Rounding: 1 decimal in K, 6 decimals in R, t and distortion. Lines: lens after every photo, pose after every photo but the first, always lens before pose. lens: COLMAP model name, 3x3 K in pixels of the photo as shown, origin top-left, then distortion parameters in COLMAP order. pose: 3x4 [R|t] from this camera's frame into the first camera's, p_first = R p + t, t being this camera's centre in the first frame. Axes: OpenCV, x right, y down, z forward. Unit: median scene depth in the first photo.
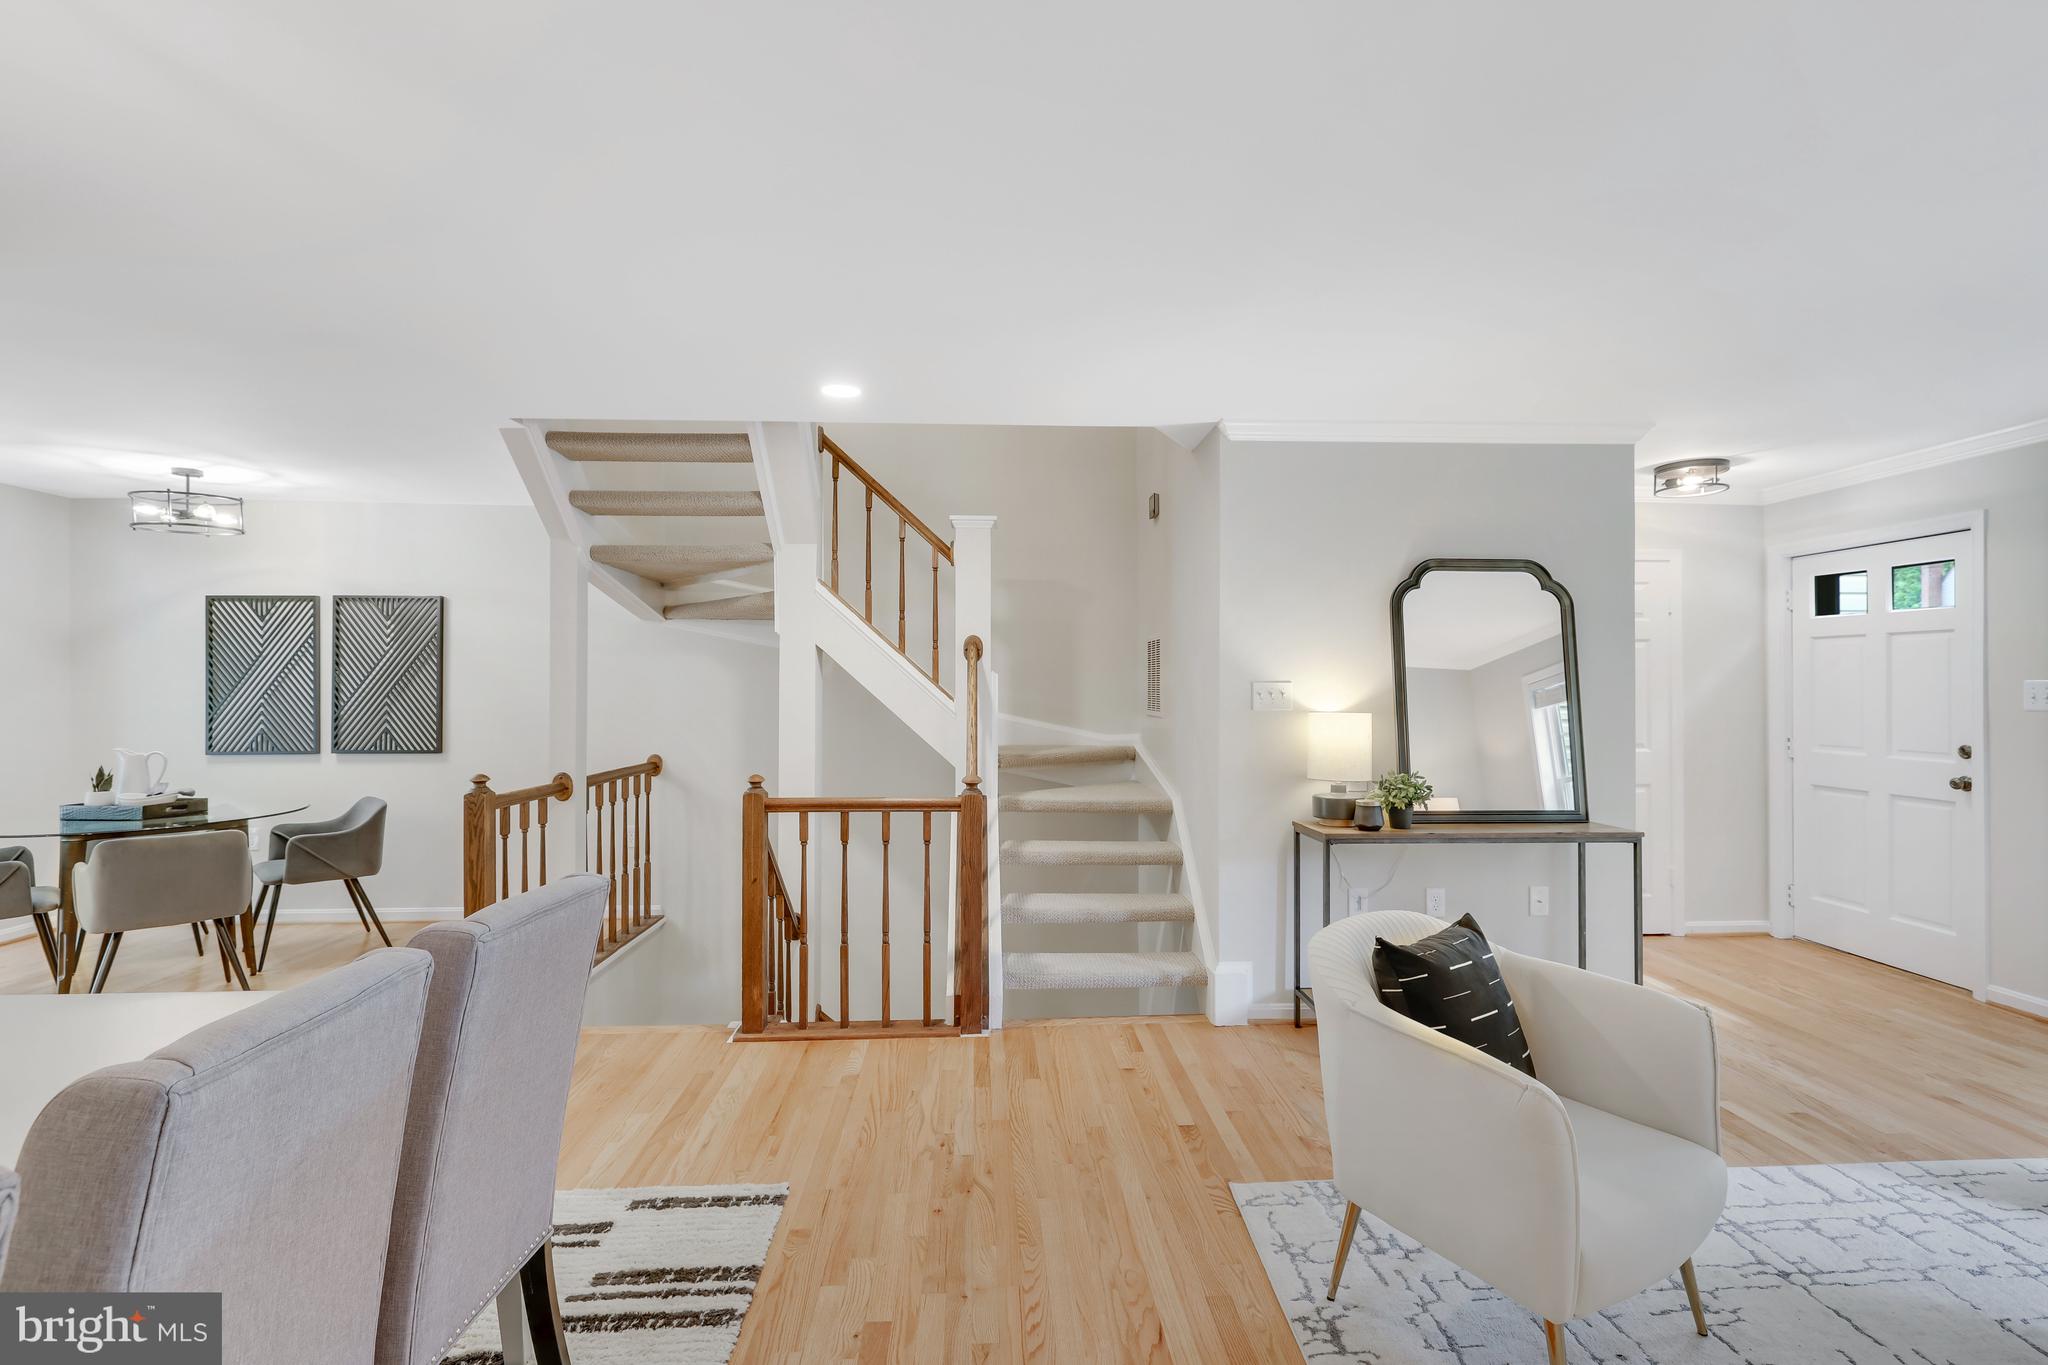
lens RADIAL K [[900.9, 0, 1030.5], [0, 900.9, 682.4], [0, 0, 1]] dist [-0.003688, -0.000334]
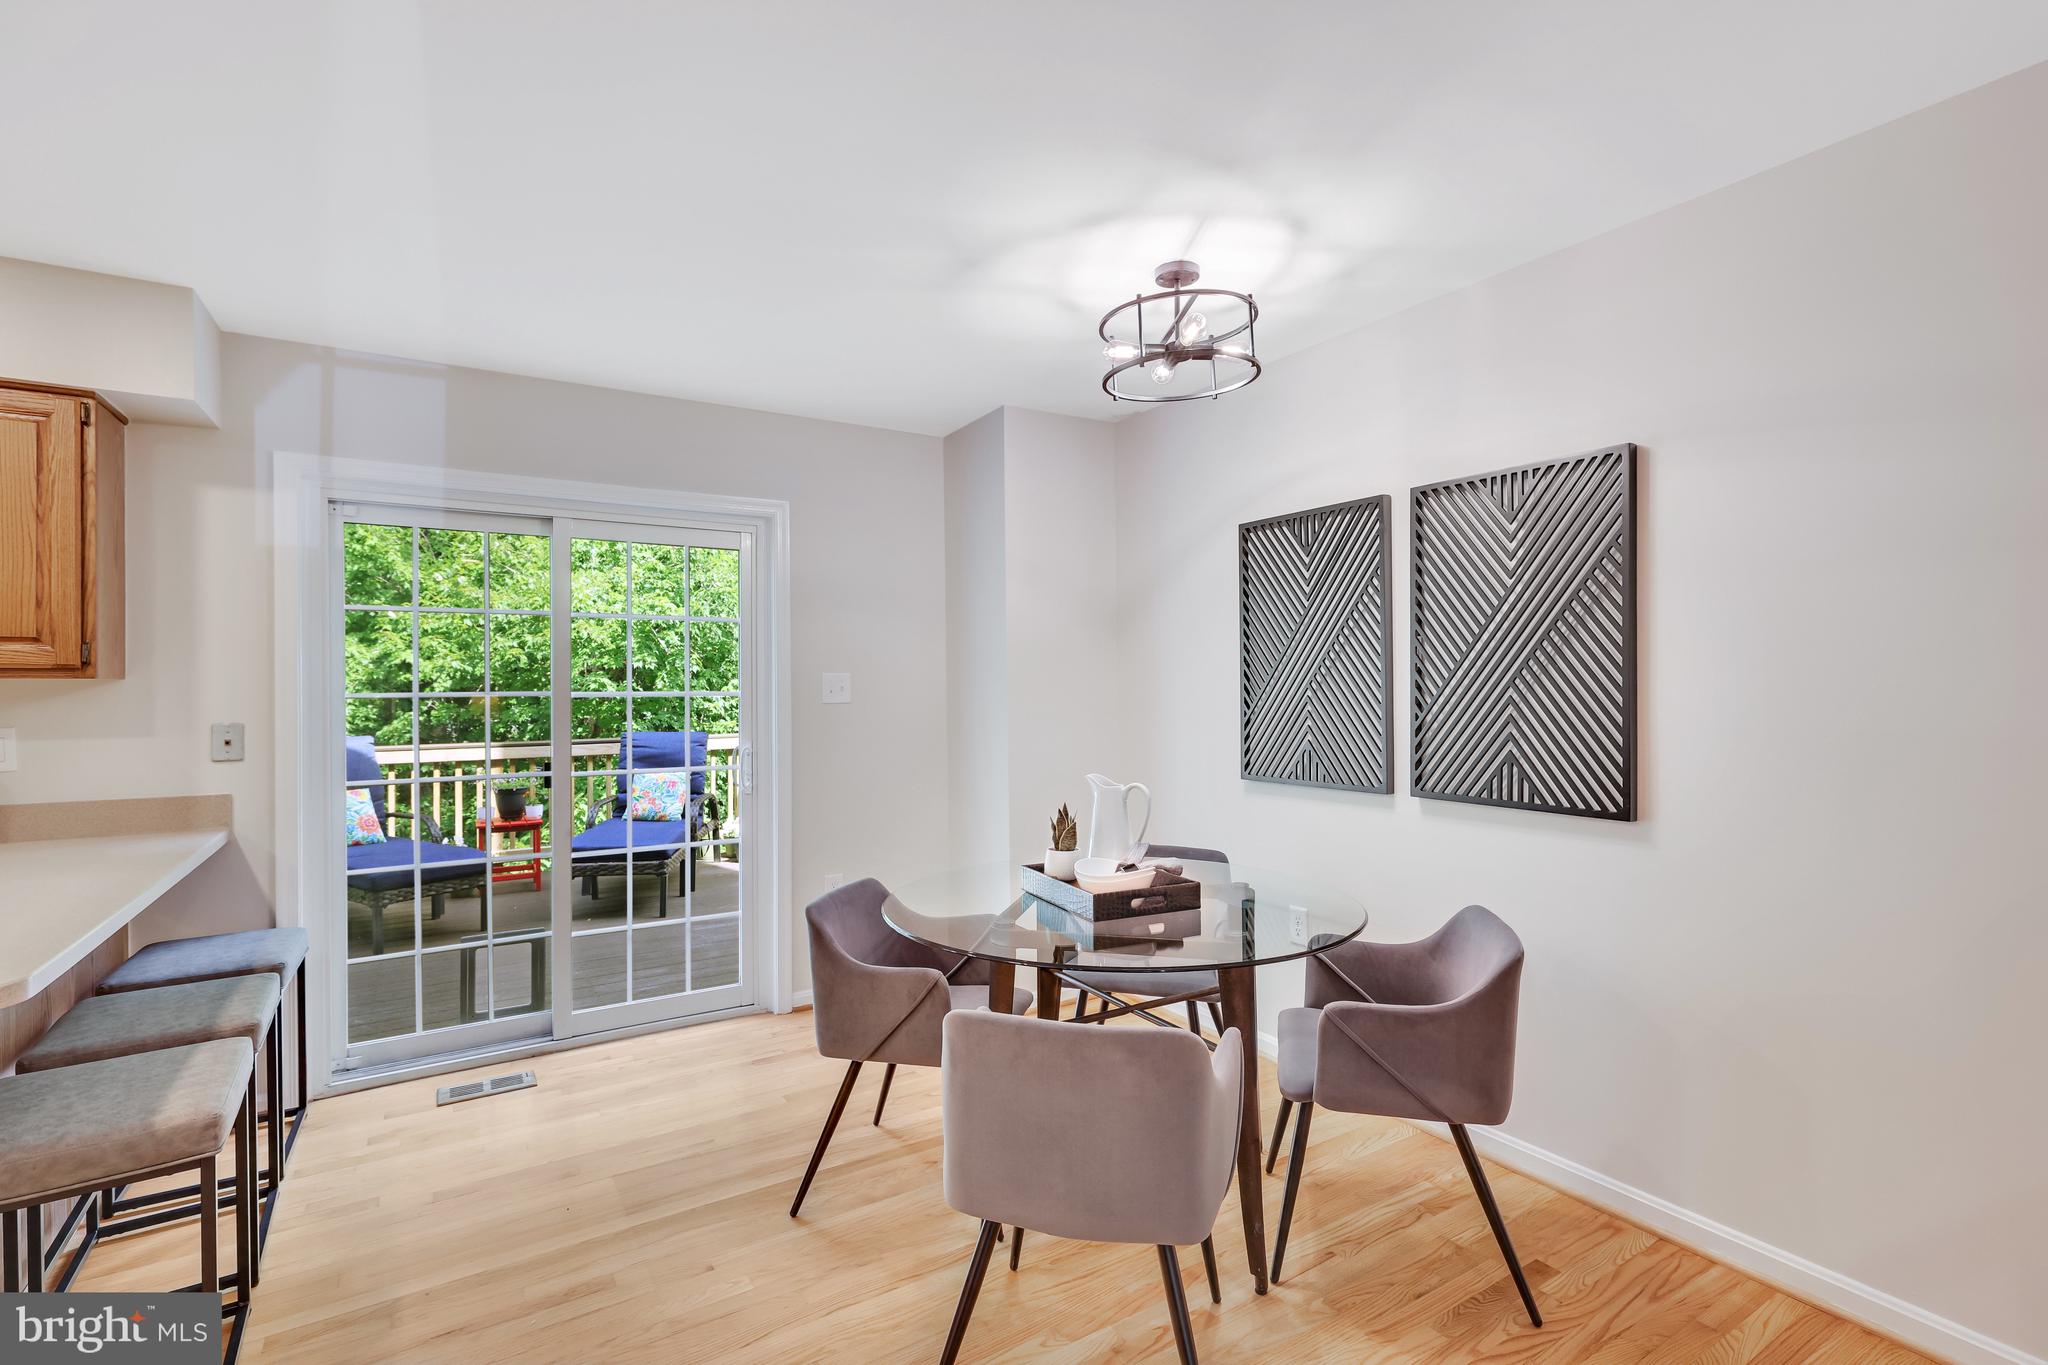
lens RADIAL K [[947.7, 0, 1023.5], [0, 947.7, 685.0], [0, 0, 1]] dist [0.000189, -0.000182]
pose [[0.483119, 0.001171, -0.875554, -0.438239], [0.013999, 0.999861, 0.009062, 0.007911], [0.875443, -0.016635, 0.483036, 0.581613]]
